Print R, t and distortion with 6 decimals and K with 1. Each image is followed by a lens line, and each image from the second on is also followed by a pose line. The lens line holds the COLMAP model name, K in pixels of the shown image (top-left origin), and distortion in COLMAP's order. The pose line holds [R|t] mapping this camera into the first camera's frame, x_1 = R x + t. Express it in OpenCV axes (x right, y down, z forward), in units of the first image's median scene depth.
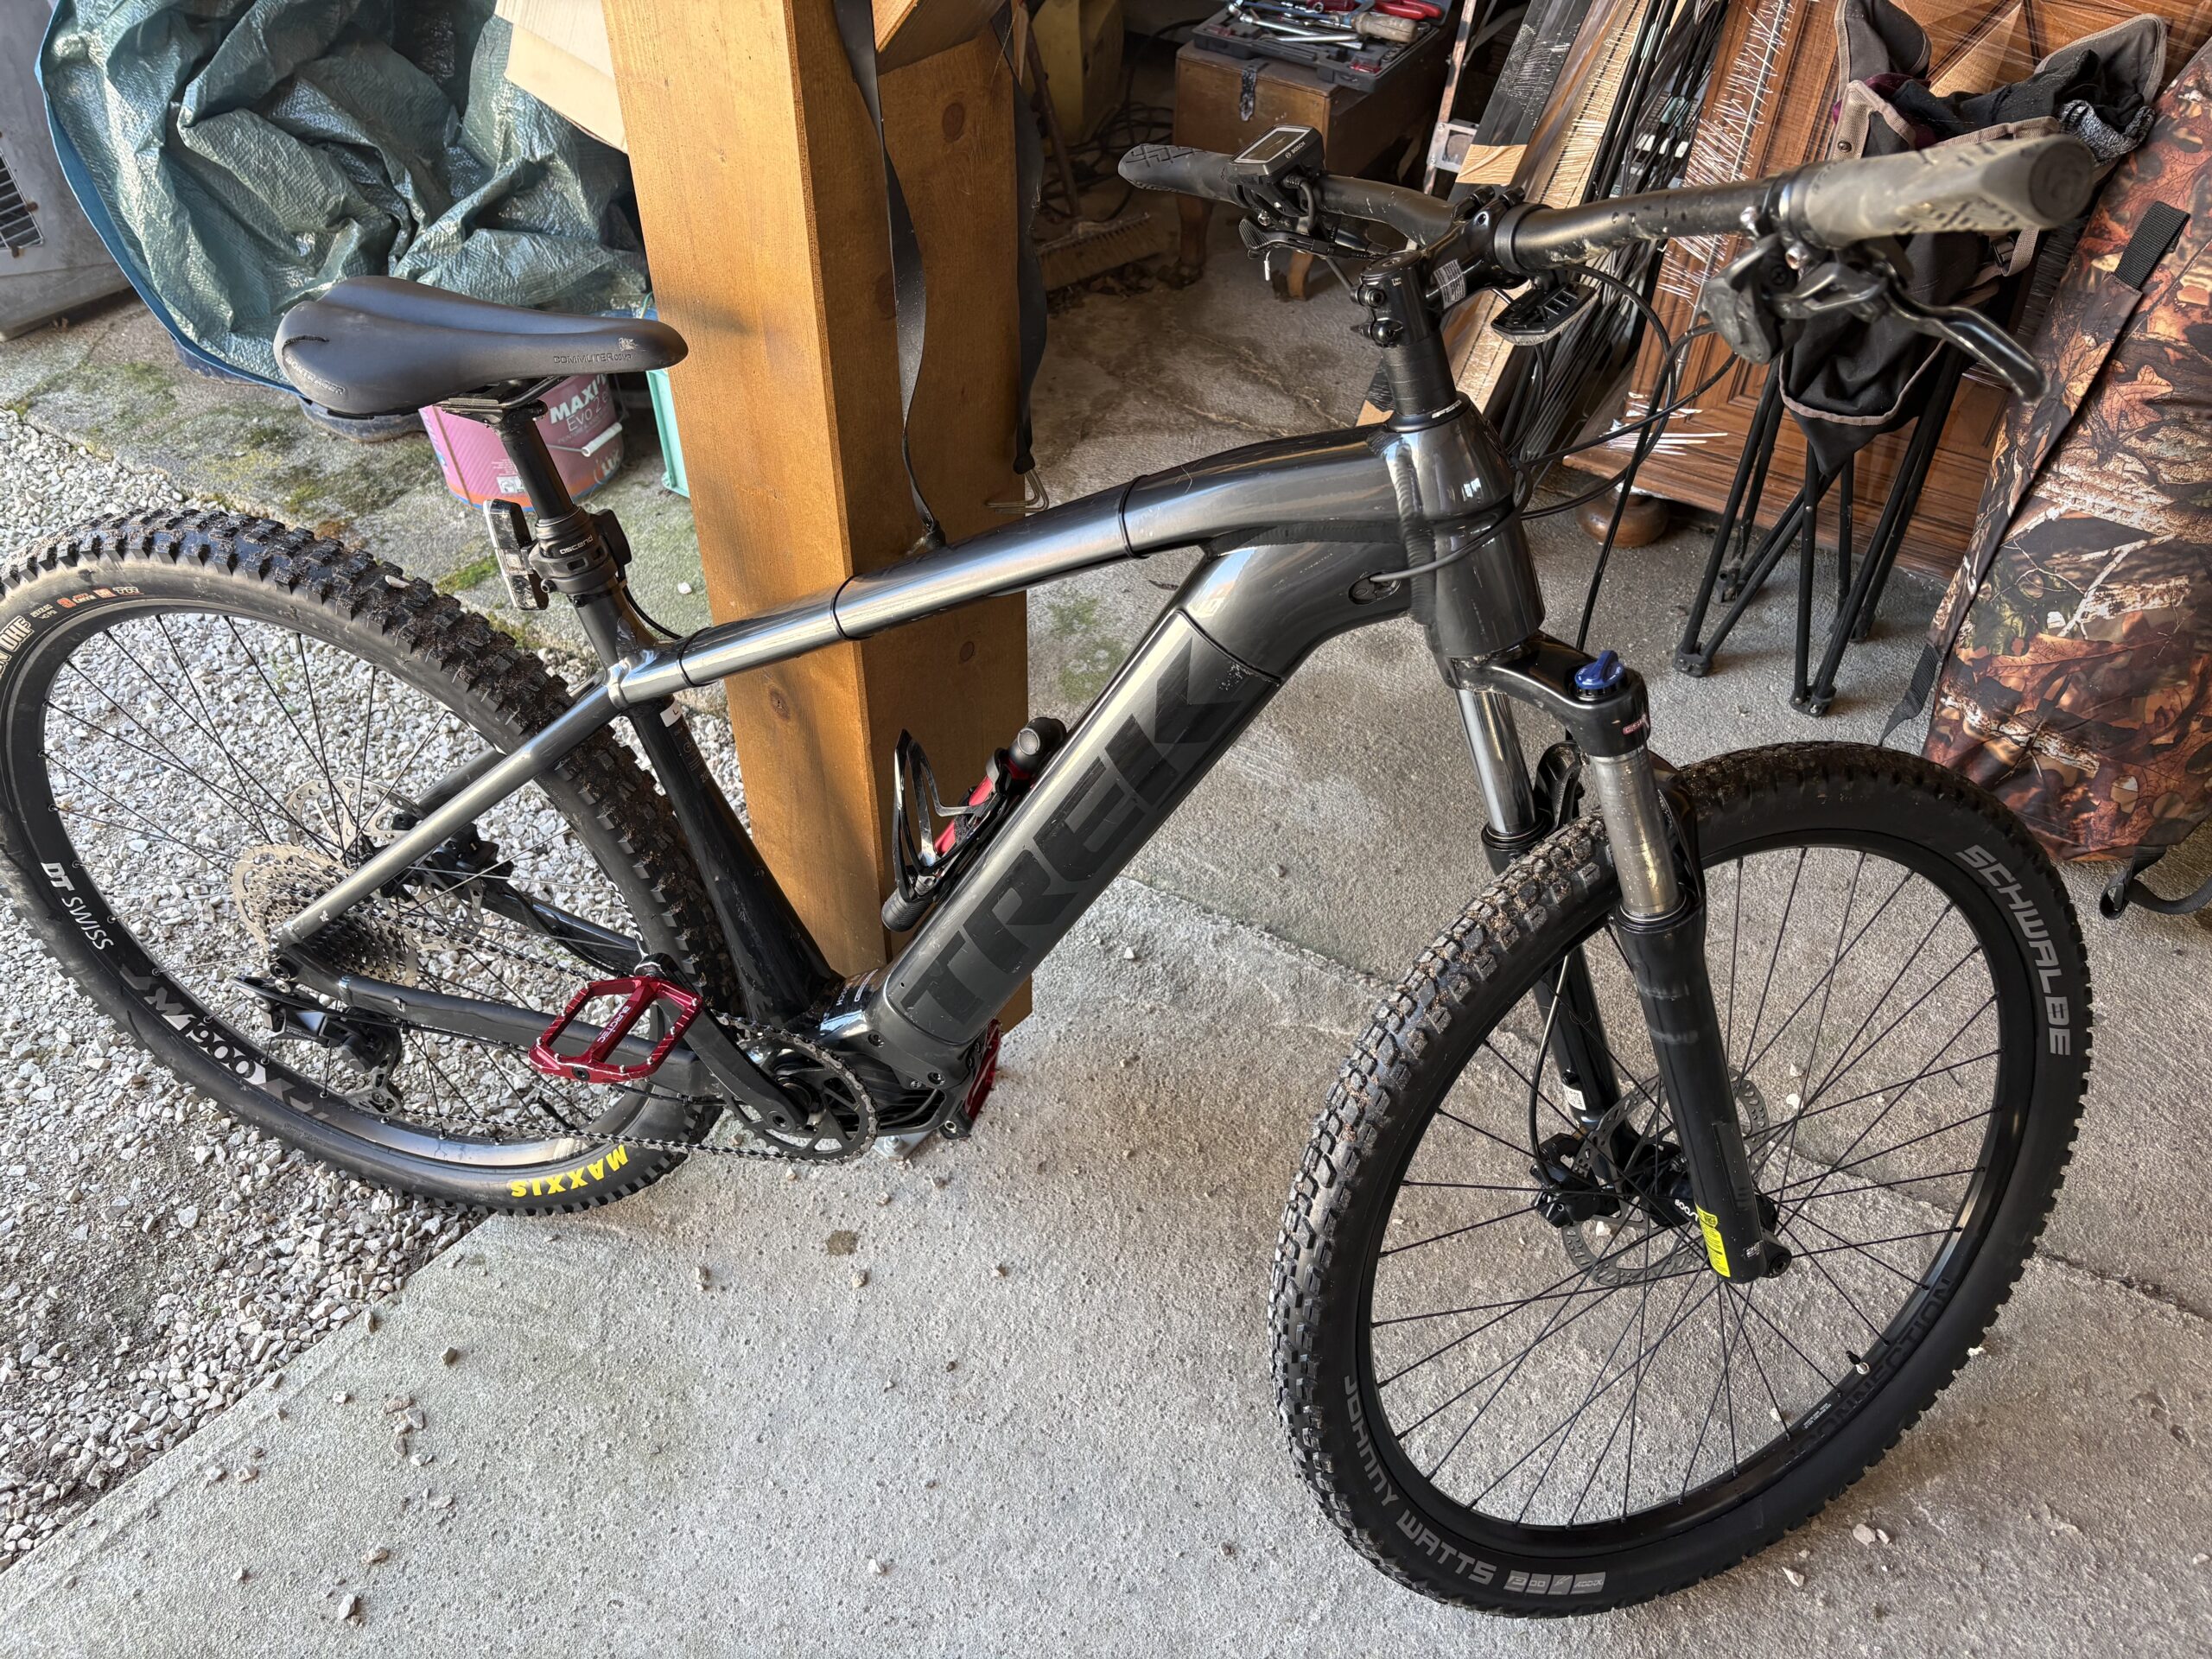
lens RADIAL K [[1688.2, 0, 1105.6], [0, 1688.2, 820.6], [0, 0, 1]] dist [0.057773, -0.069754]
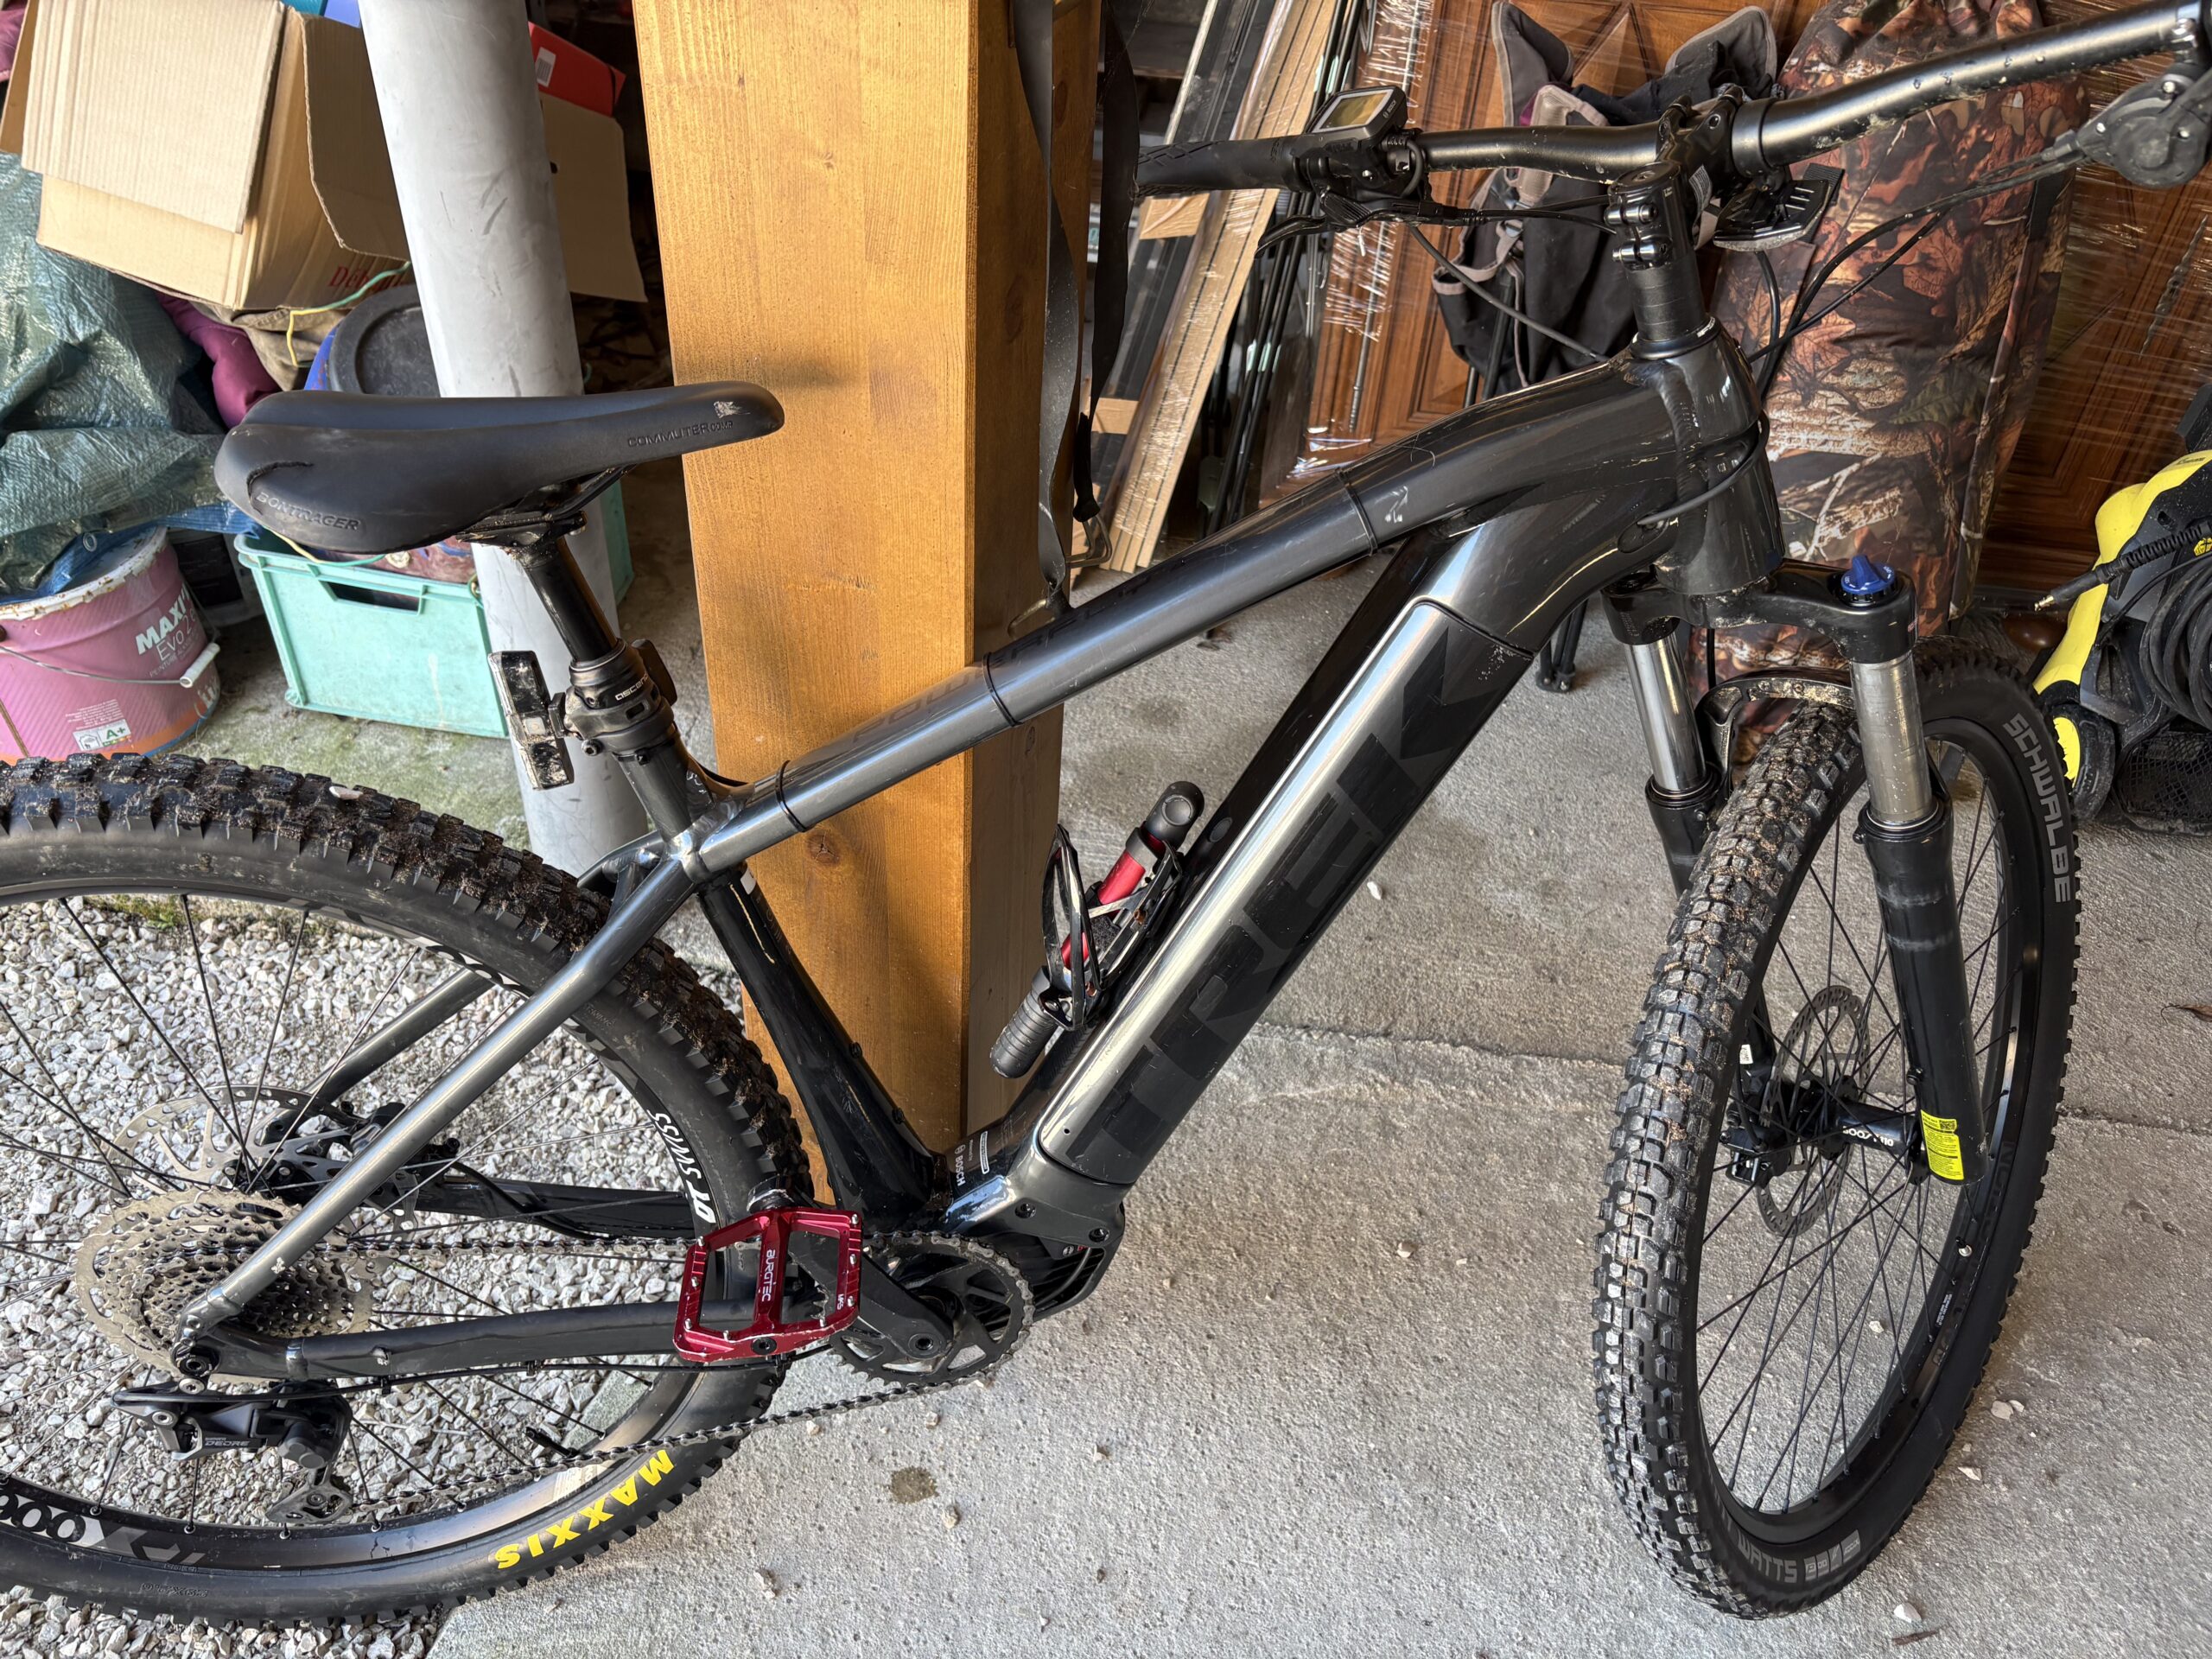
lens RADIAL K [[1691.4, 0, 1110.2], [0, 1691.4, 832.7], [0, 0, 1]] dist [0.050385, -0.058506]
pose [[0.920466, -0.219169, 0.323586, -0.266850], [0.244077, 0.969012, -0.037970, -0.008169], [-0.305237, 0.113930, 0.945436, 0.134986]]
